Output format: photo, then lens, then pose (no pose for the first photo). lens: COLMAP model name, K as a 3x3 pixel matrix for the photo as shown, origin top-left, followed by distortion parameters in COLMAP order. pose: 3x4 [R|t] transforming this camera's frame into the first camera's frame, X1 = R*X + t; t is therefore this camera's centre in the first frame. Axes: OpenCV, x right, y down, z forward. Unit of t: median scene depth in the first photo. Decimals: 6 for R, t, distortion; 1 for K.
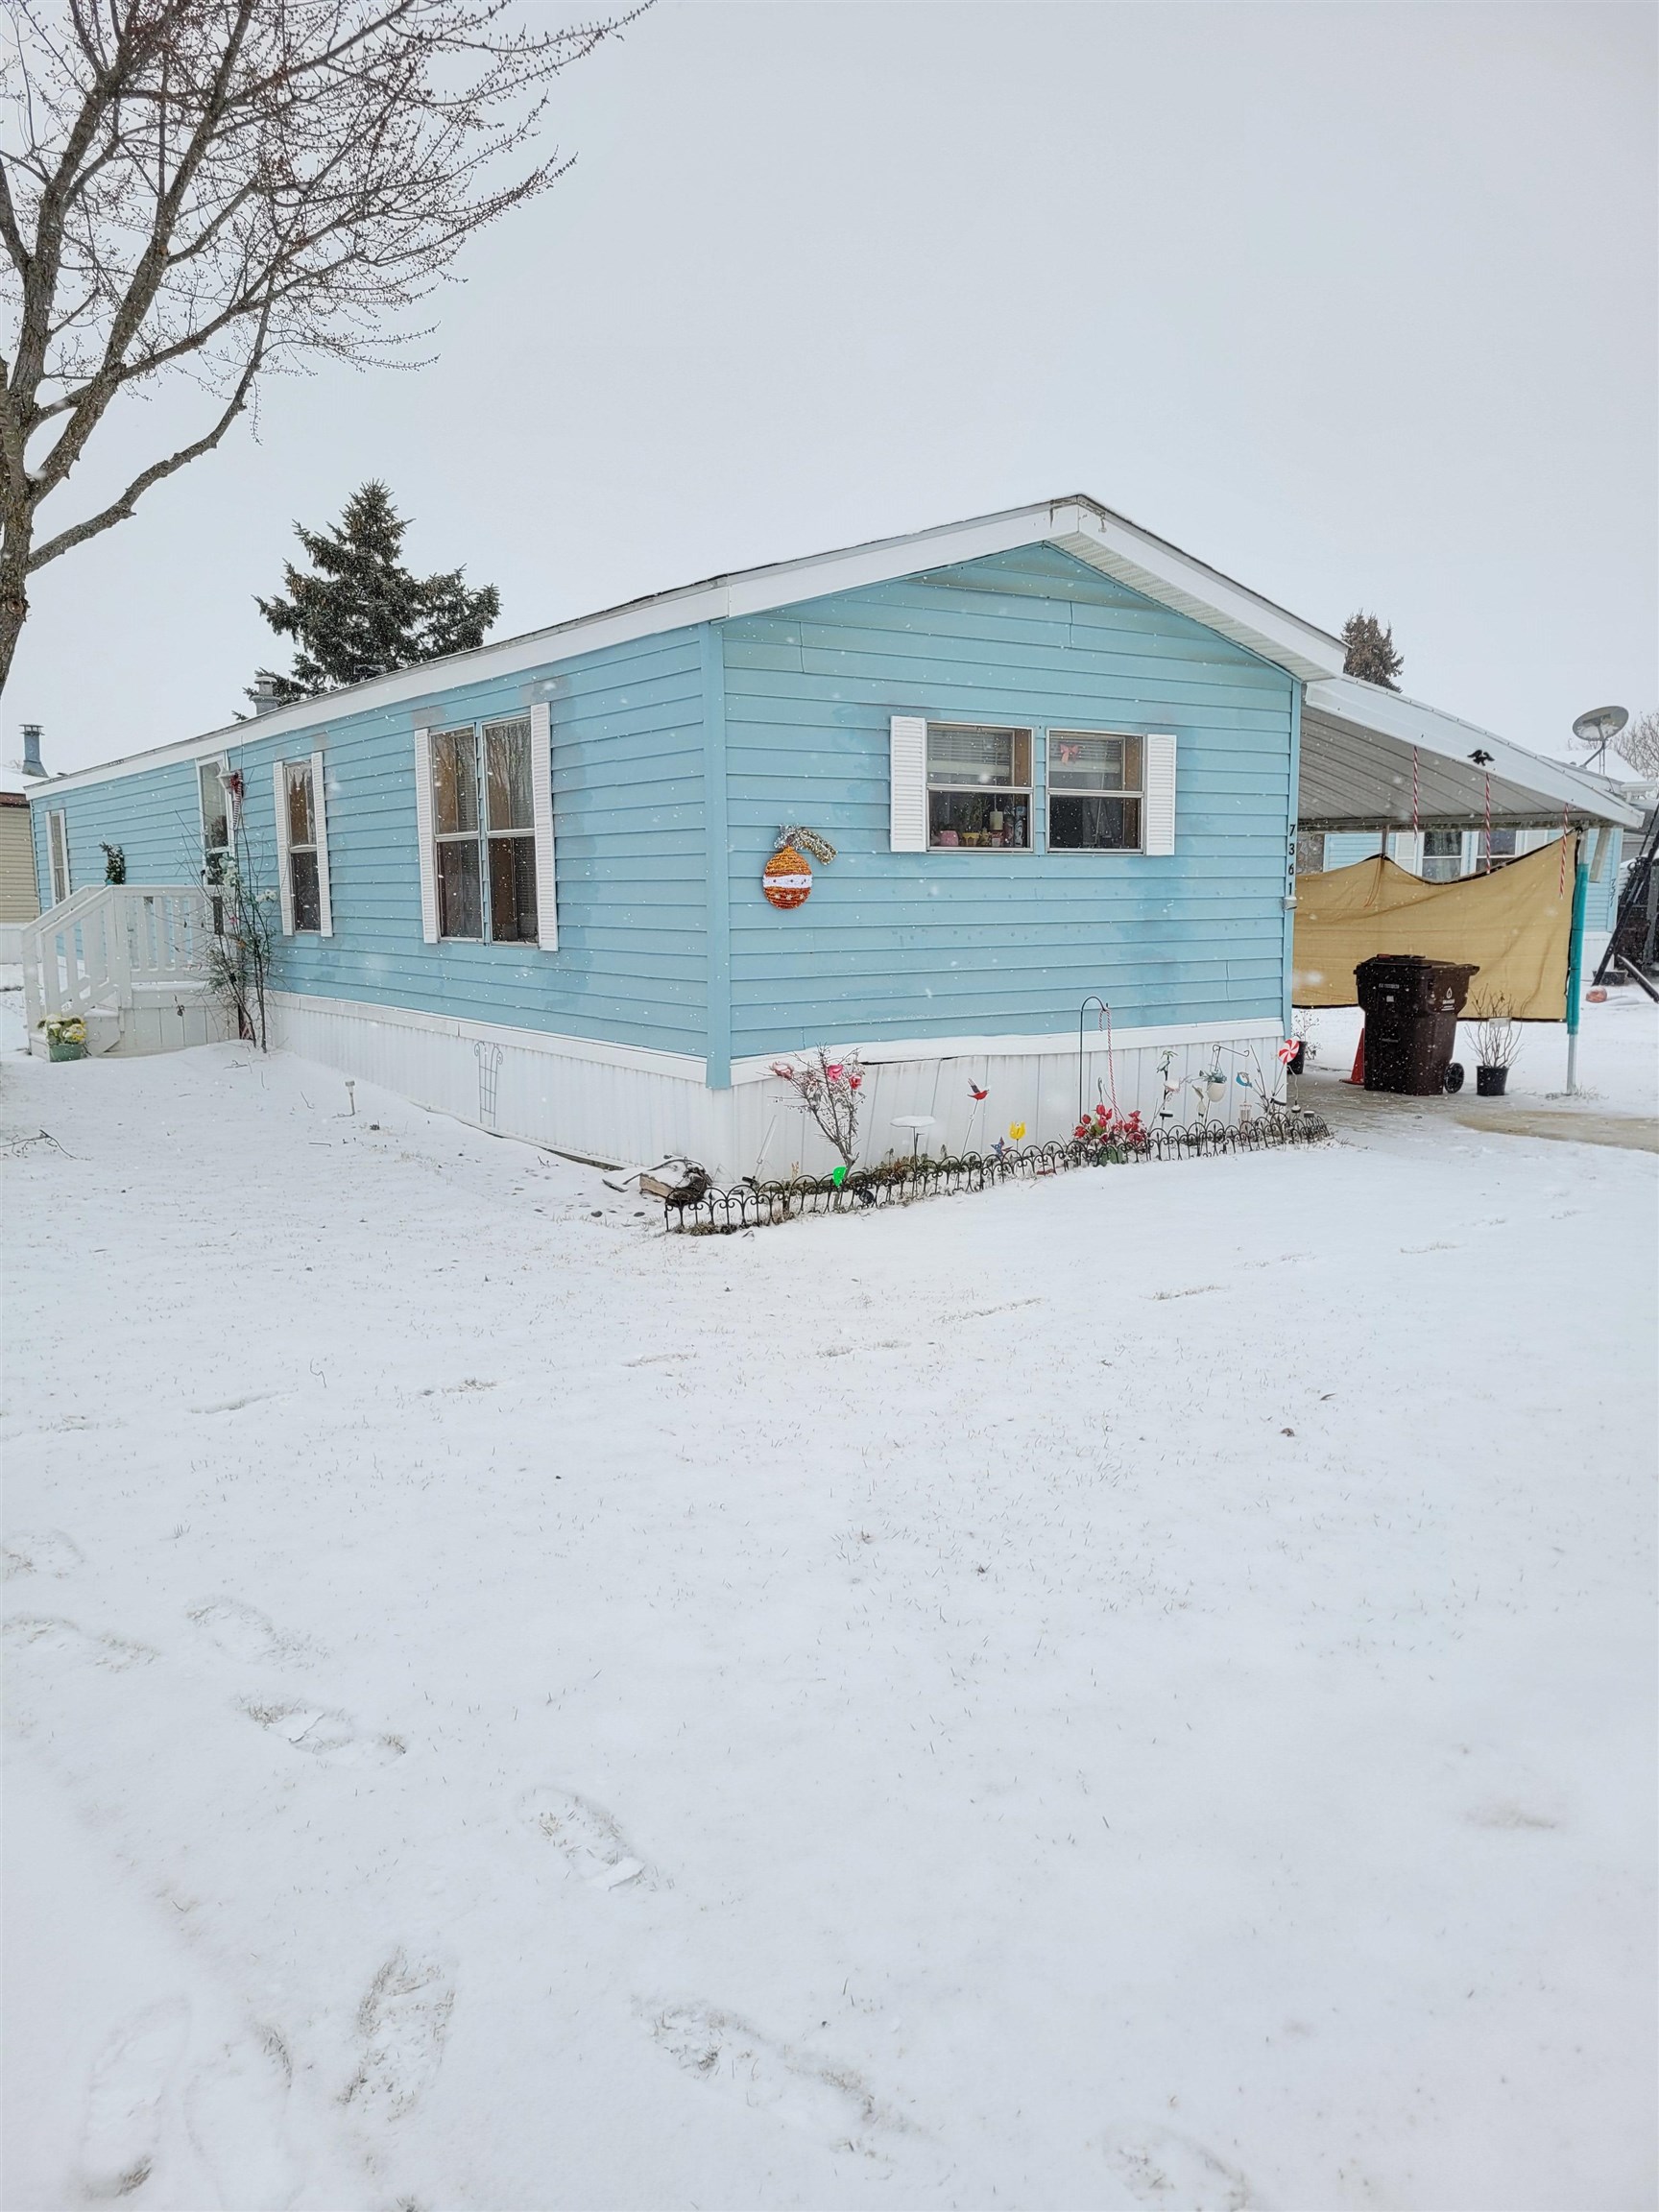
lens RADIAL K [[1675.6, 0, 832.3], [0, 1675.6, 1126.6], [0, 0, 1]] dist [0.056306, 0.000537]
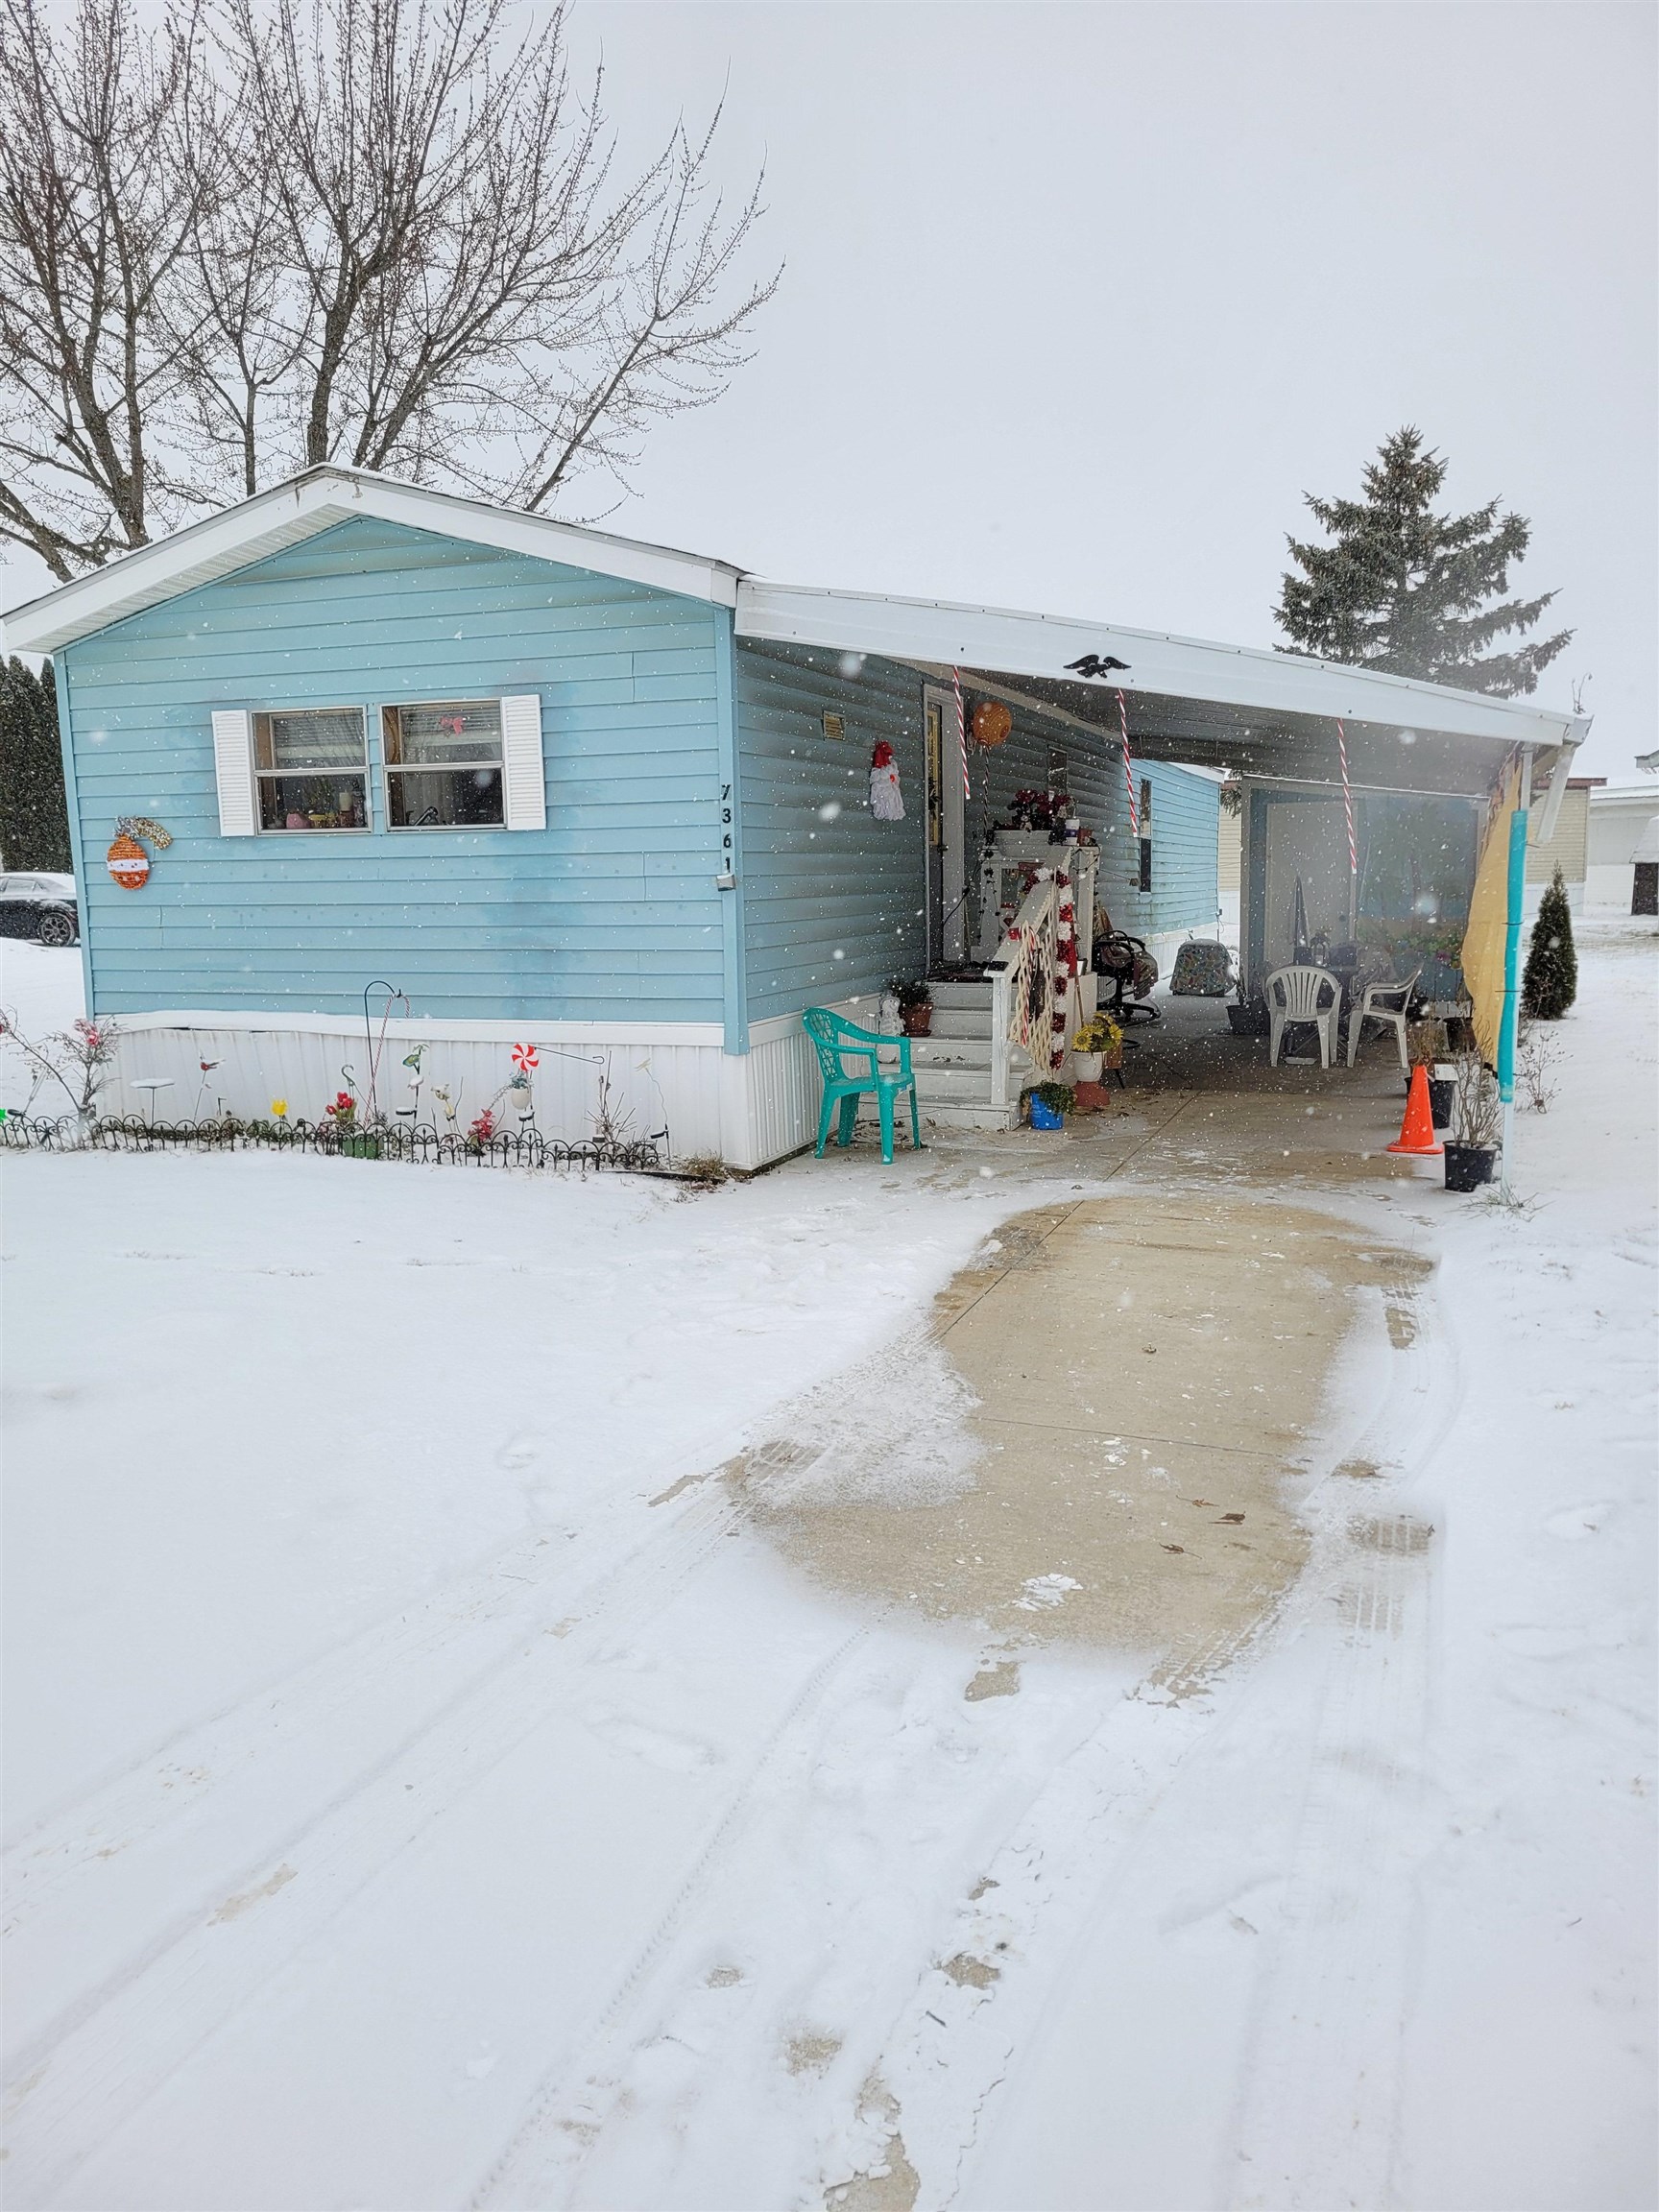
lens RADIAL K [[1675.6, 0, 833.6], [0, 1675.6, 1091.8], [0, 0, 1]] dist [0.056306, 0.000537]
pose [[0.562765, 0.099695, -0.820583, 1.091915], [-0.102308, 0.993468, 0.050535, -0.089312], [0.820262, 0.055512, 0.569288, 0.665409]]
